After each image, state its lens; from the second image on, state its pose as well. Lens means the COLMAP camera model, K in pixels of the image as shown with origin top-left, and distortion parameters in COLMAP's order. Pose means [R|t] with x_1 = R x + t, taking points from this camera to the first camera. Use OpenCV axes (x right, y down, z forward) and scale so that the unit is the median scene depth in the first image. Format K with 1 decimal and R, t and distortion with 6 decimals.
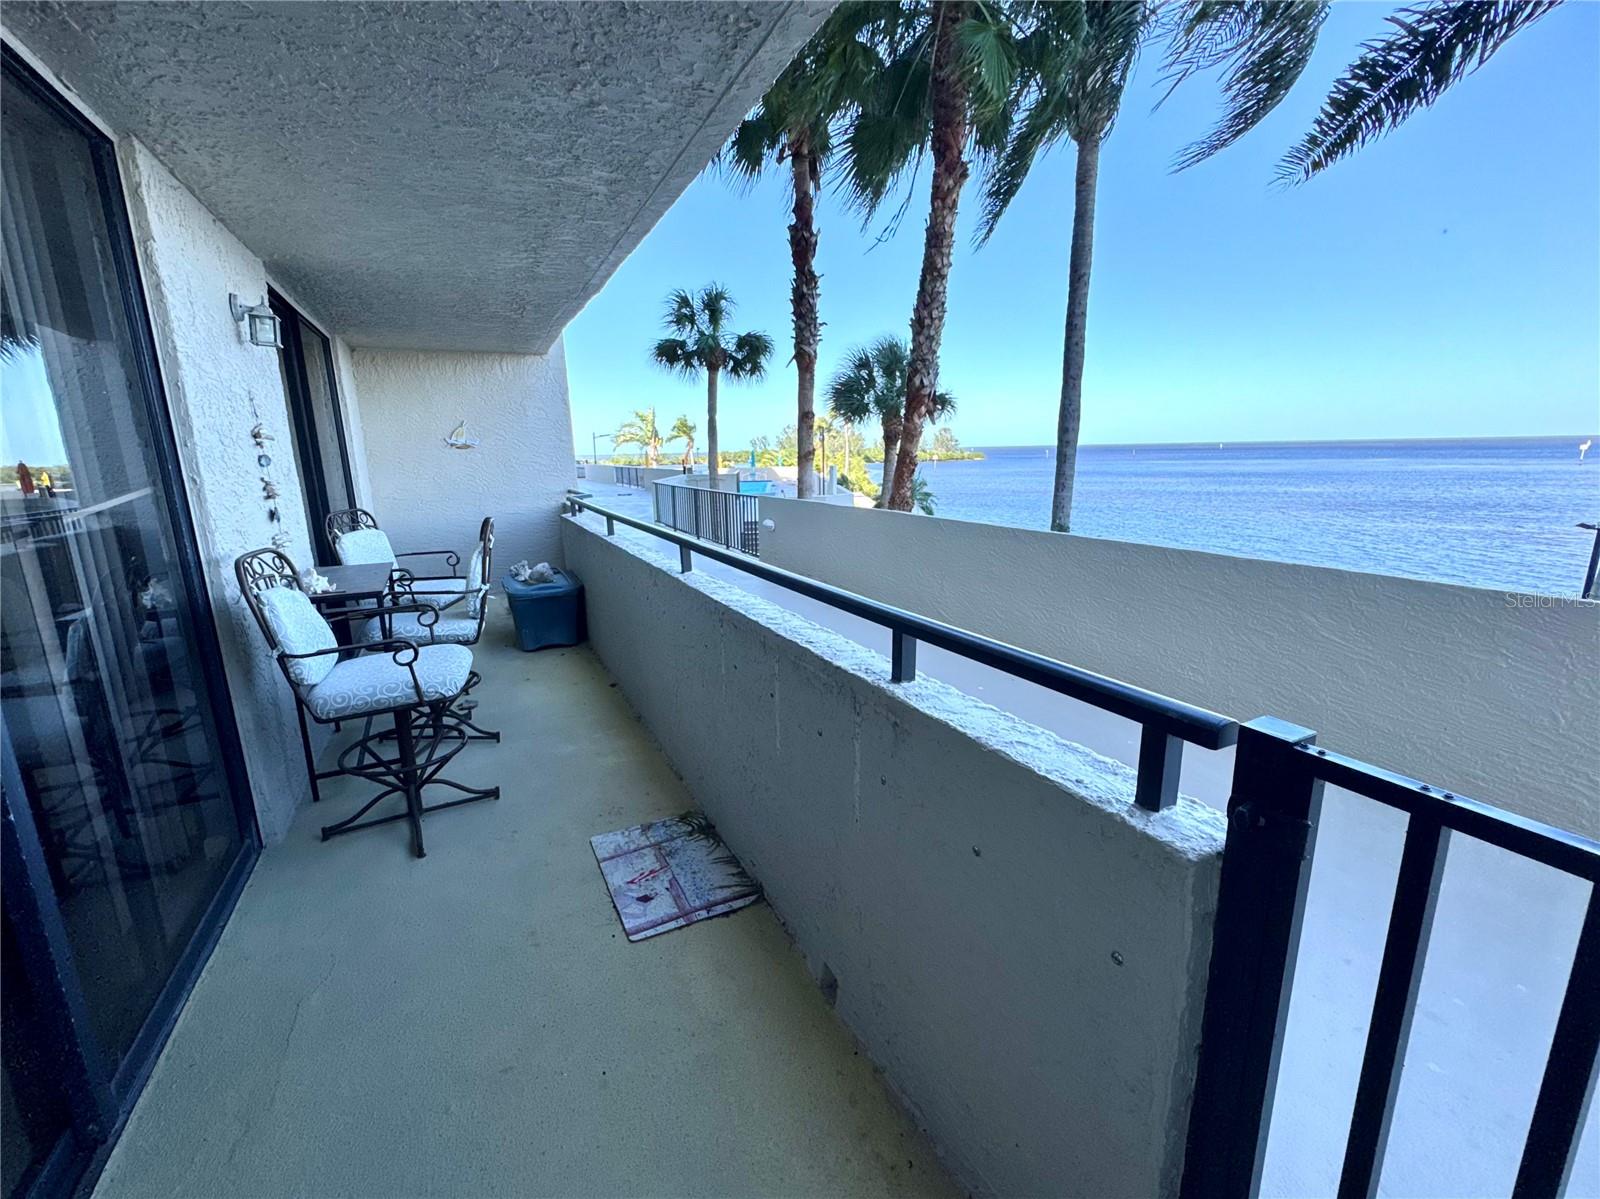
lens RADIAL K [[682.1, 0, 800.0], [0, 682.1, 599.5], [0, 0, 1]] dist [-0.003050, -0.000309]
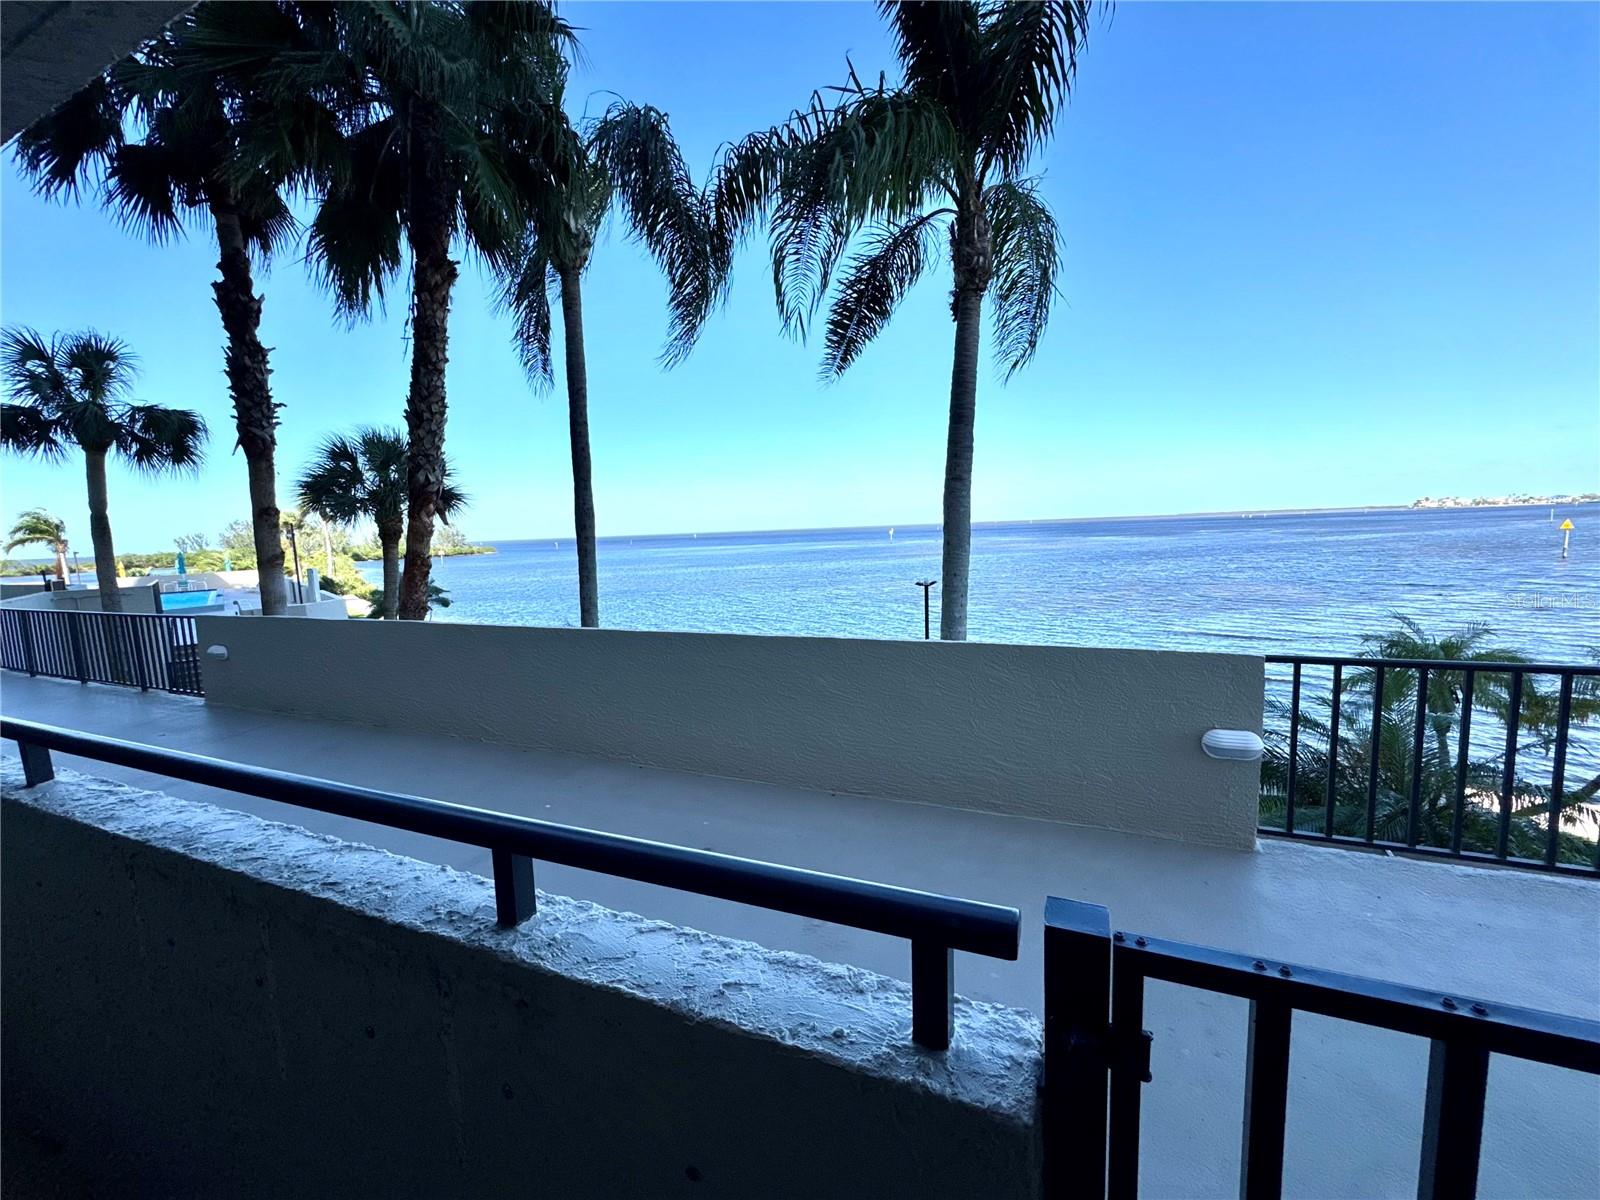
lens RADIAL K [[638.7, 0, 800.0], [0, 638.7, 600.0], [0, 0, 1]] dist [-0.002350, -0.000122]
pose [[0.762584, -0.080550, 0.641854, -0.002508], [0.160581, 0.984732, -0.067205, -0.017452], [-0.626641, 0.154319, 0.763876, 0.049915]]
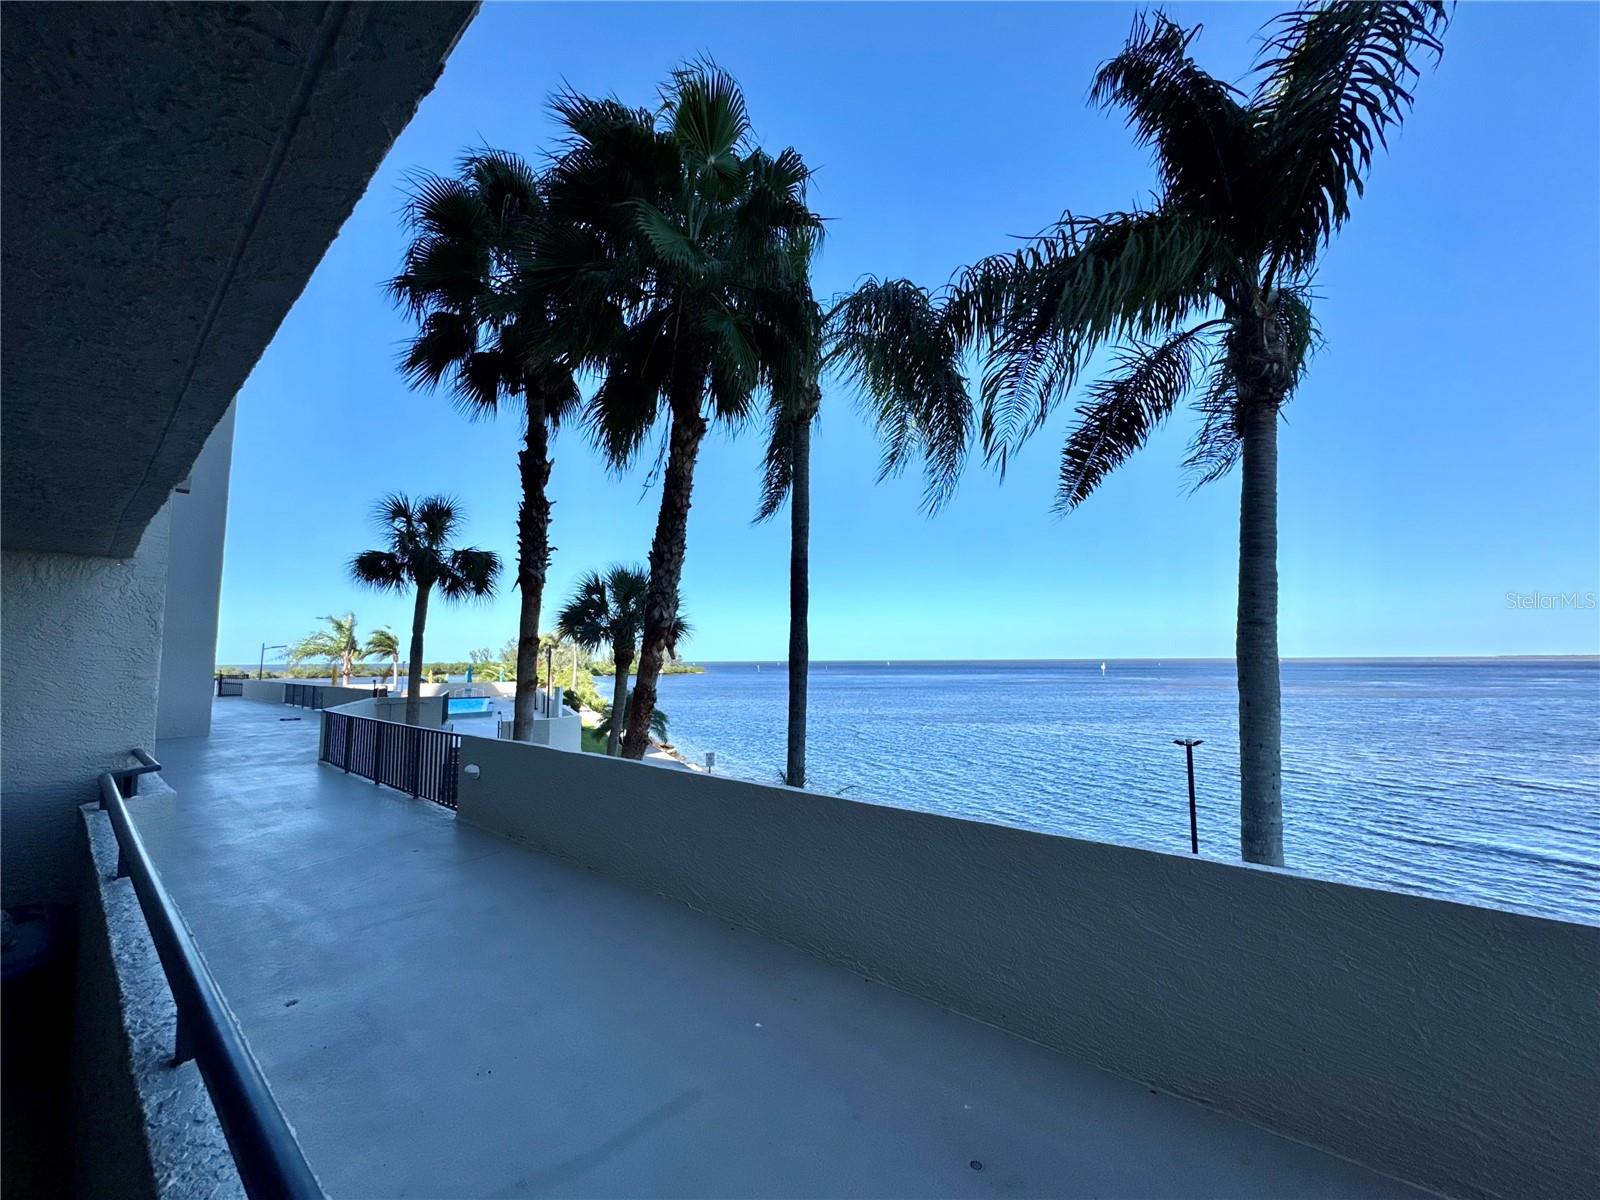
lens RADIAL K [[638.7, 0, 800.0], [0, 638.7, 600.0], [0, 0, 1]] dist [-0.002350, -0.000122]
pose [[0.919059, 0.051849, 0.390696, 0.006357], [0.072210, 0.952376, -0.296253, -0.055138], [-0.387449, 0.300486, 0.871545, 0.129273]]
